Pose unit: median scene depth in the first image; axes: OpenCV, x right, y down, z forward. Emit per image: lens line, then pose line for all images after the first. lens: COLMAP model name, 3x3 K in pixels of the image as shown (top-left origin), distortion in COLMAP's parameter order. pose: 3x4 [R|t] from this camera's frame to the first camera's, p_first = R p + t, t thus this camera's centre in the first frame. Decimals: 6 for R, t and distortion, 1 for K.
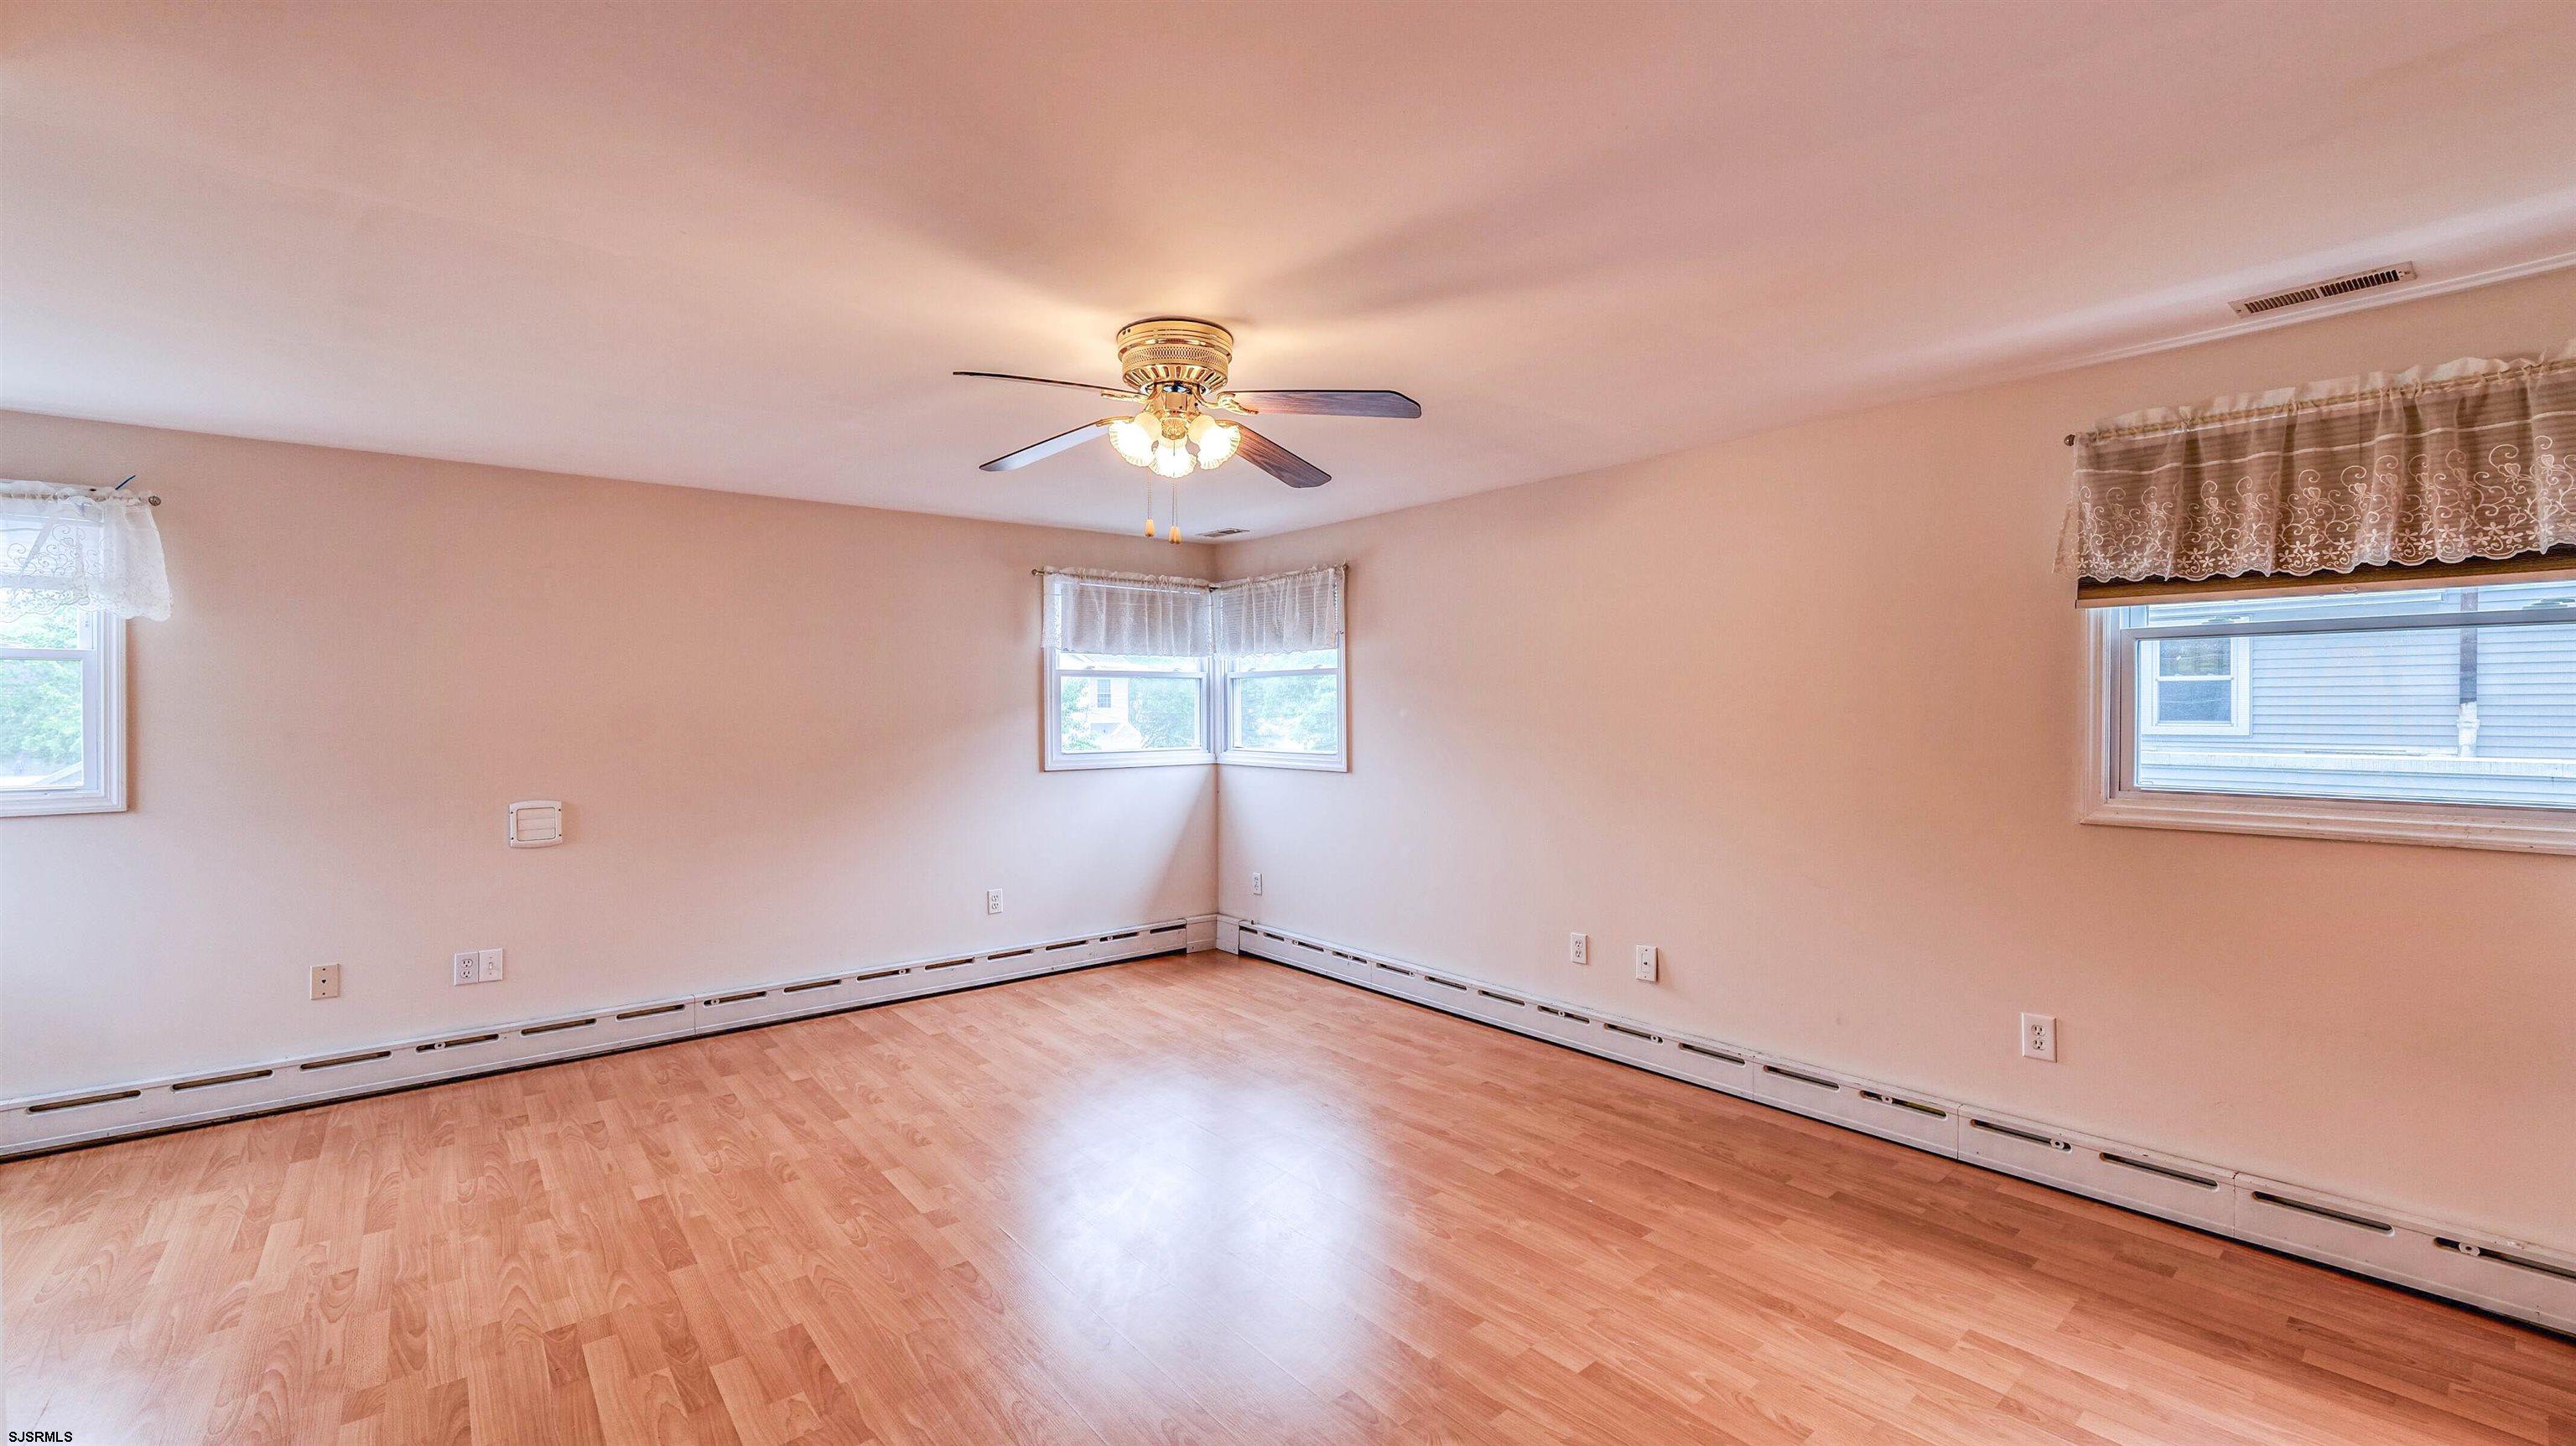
lens RADIAL K [[1050.3, 0, 1280.8], [0, 1050.3, 720.2], [0, 0, 1]] dist [-0.010836, 0.000263]
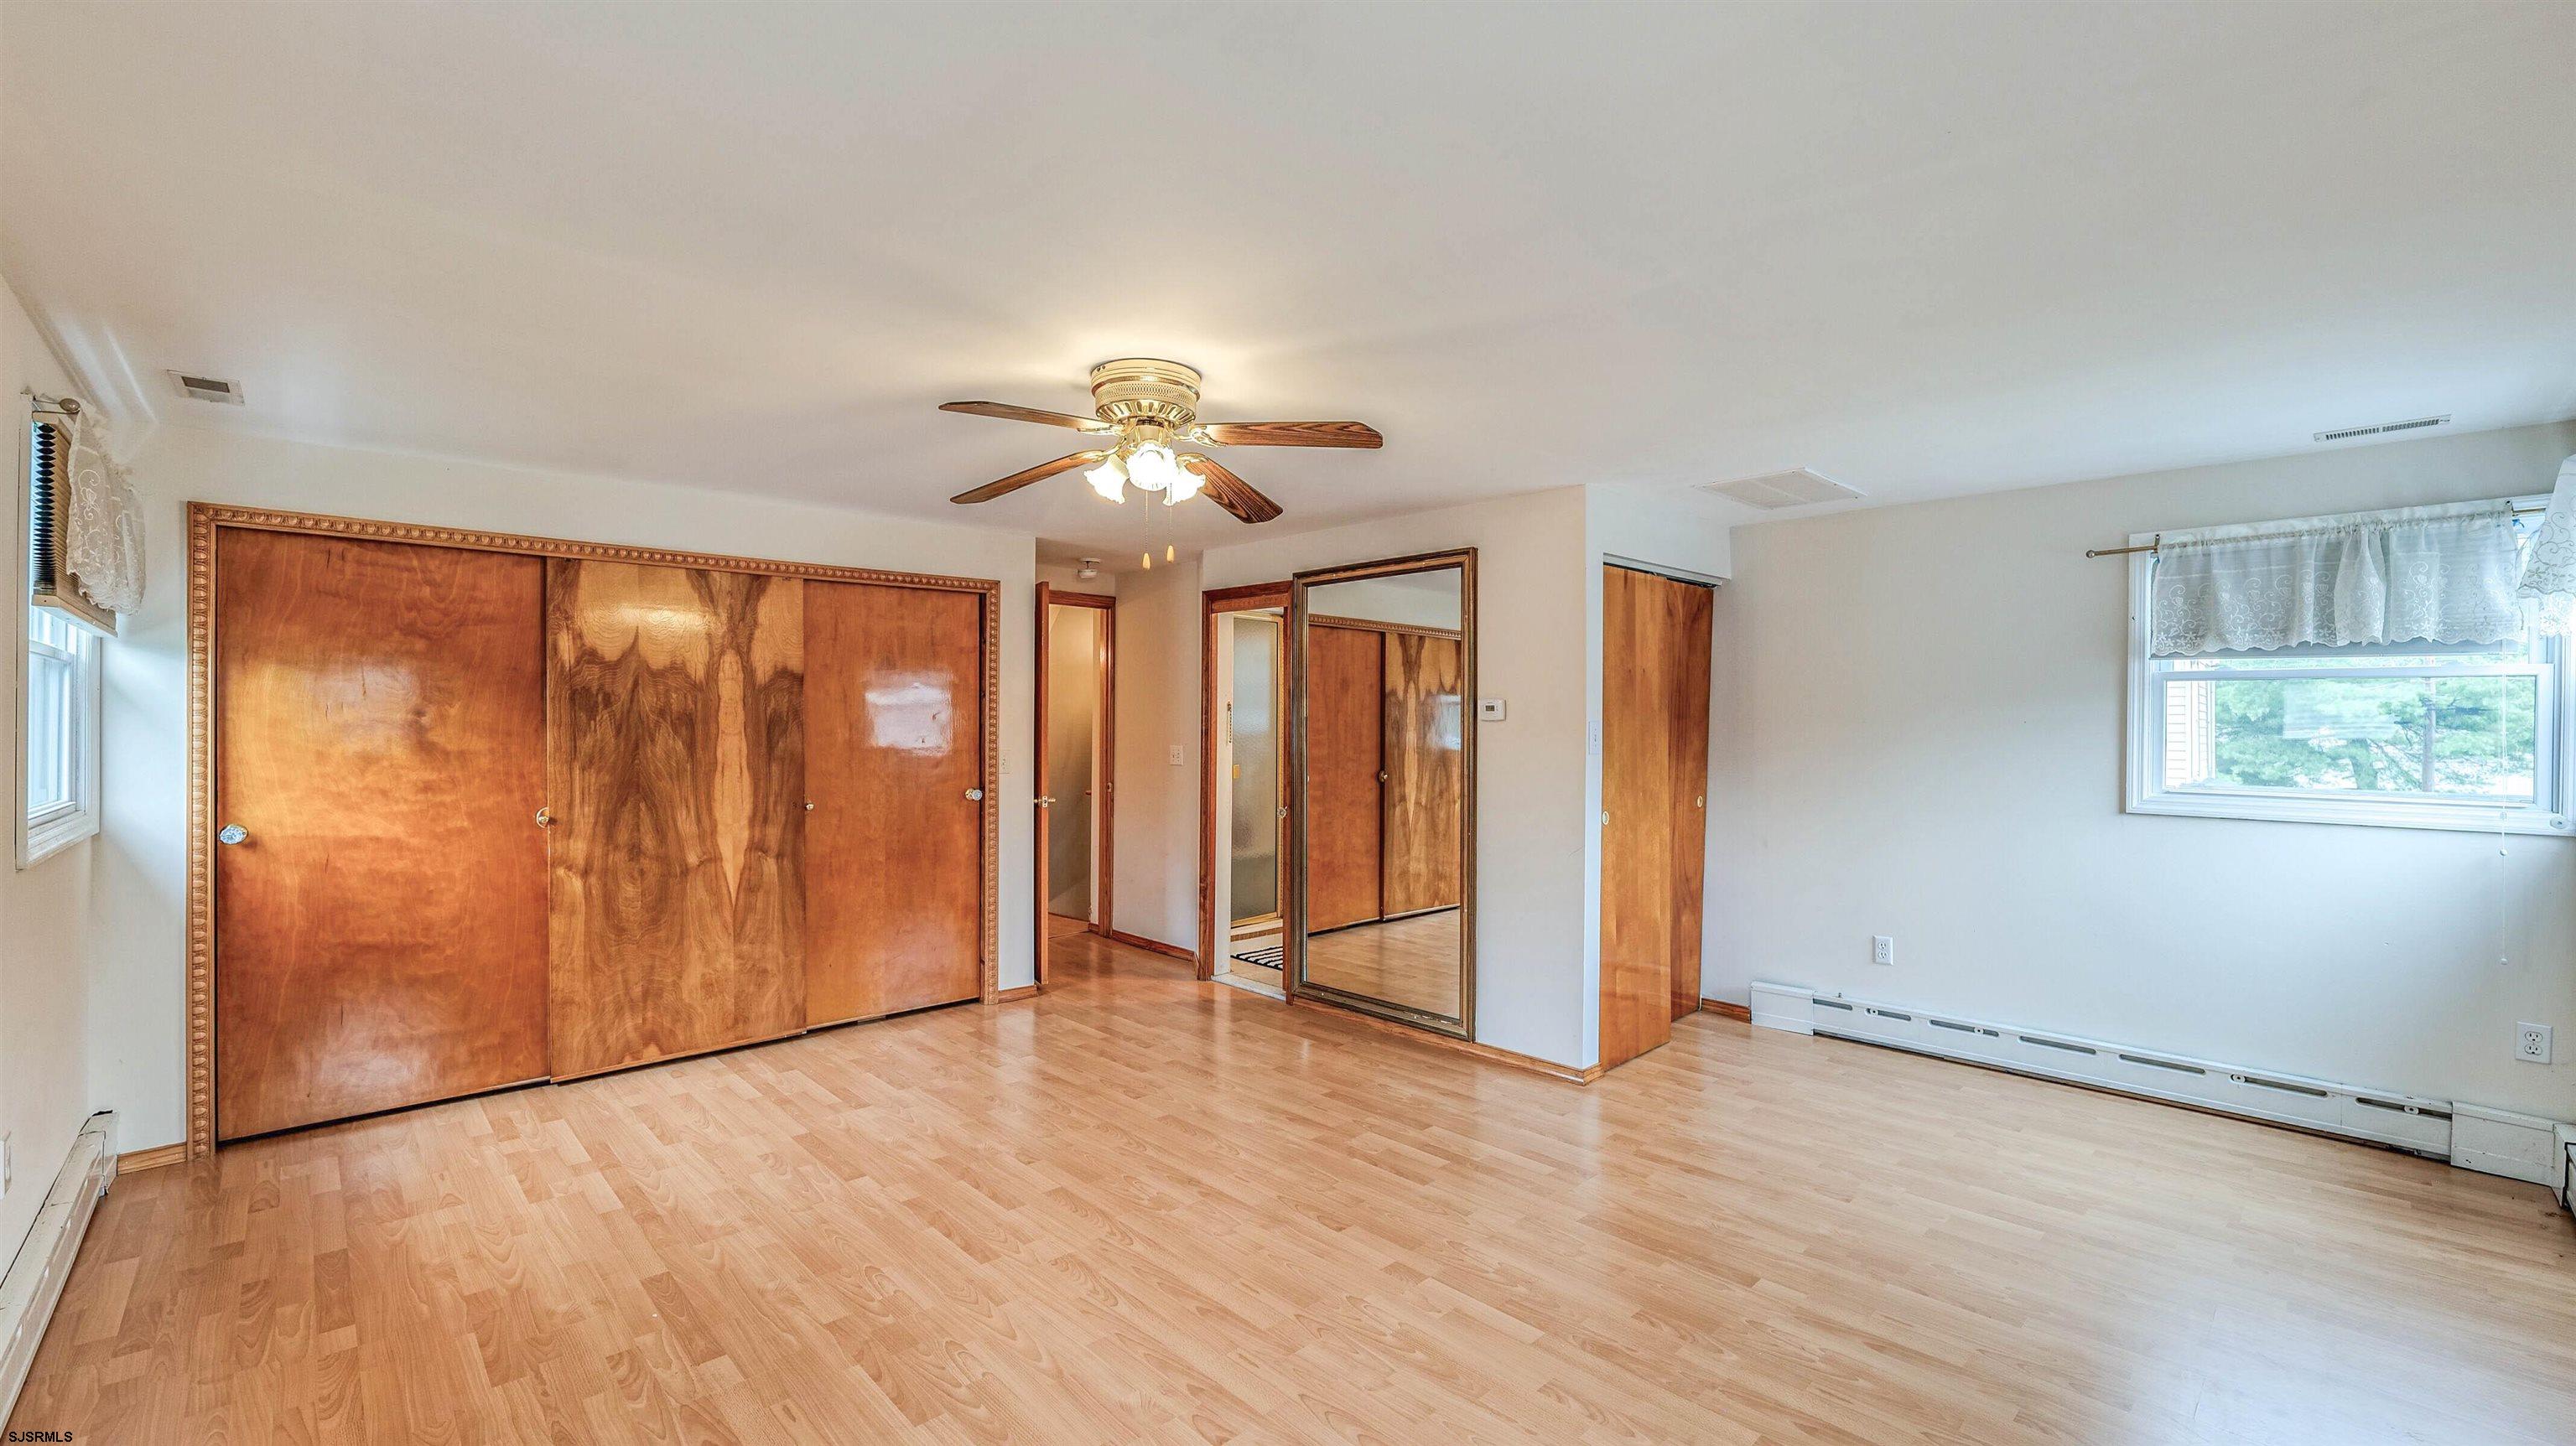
lens RADIAL K [[1050.3, 0, 1276.1], [0, 1050.3, 724.1], [0, 0, 1]] dist [-0.010836, 0.000263]
pose [[-0.997530, 0.001213, -0.070227, -0.133970], [0.000768, 0.999980, 0.006355, -0.017492], [0.070233, 0.006285, -0.997511, 1.761103]]
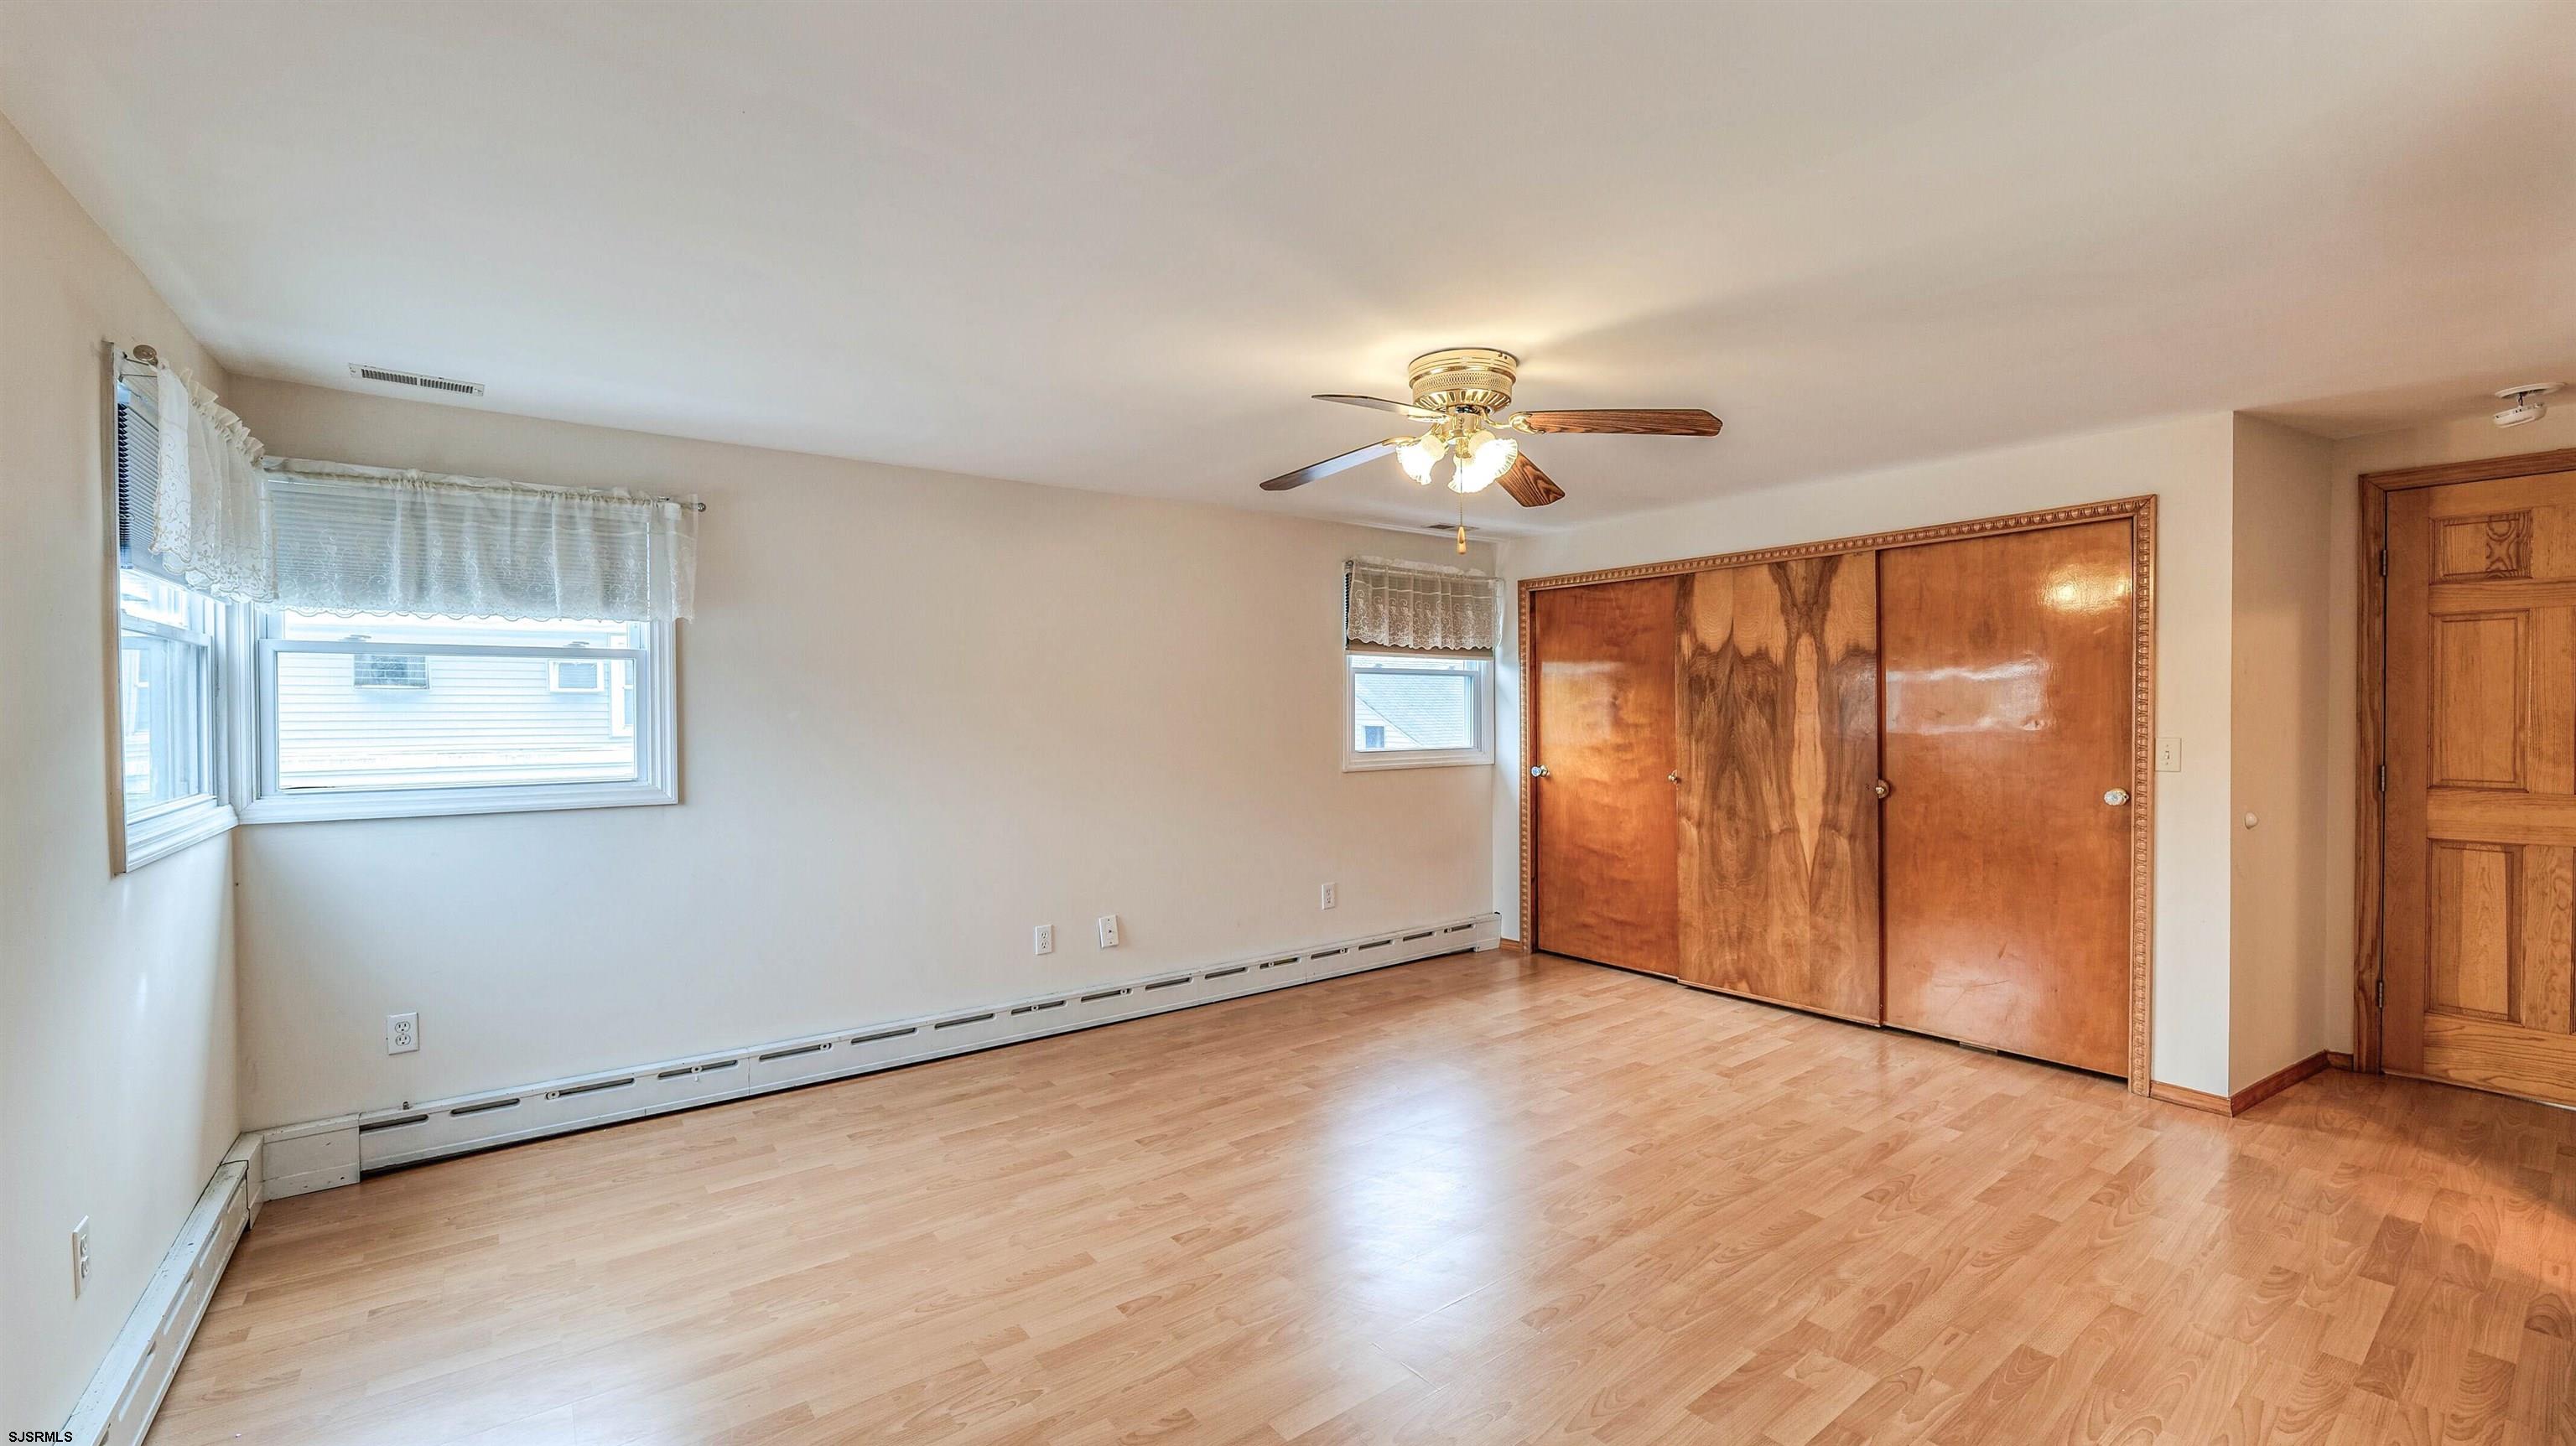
lens RADIAL K [[1050.3, 0, 1271.7], [0, 1050.3, 720.7], [0, 0, 1]] dist [-0.010836, 0.000263]
pose [[0.045381, -0.010935, 0.998910, -1.020684], [0.014709, 0.999839, 0.010277, -0.011204], [-0.998861, 0.014226, 0.045534, 0.985025]]
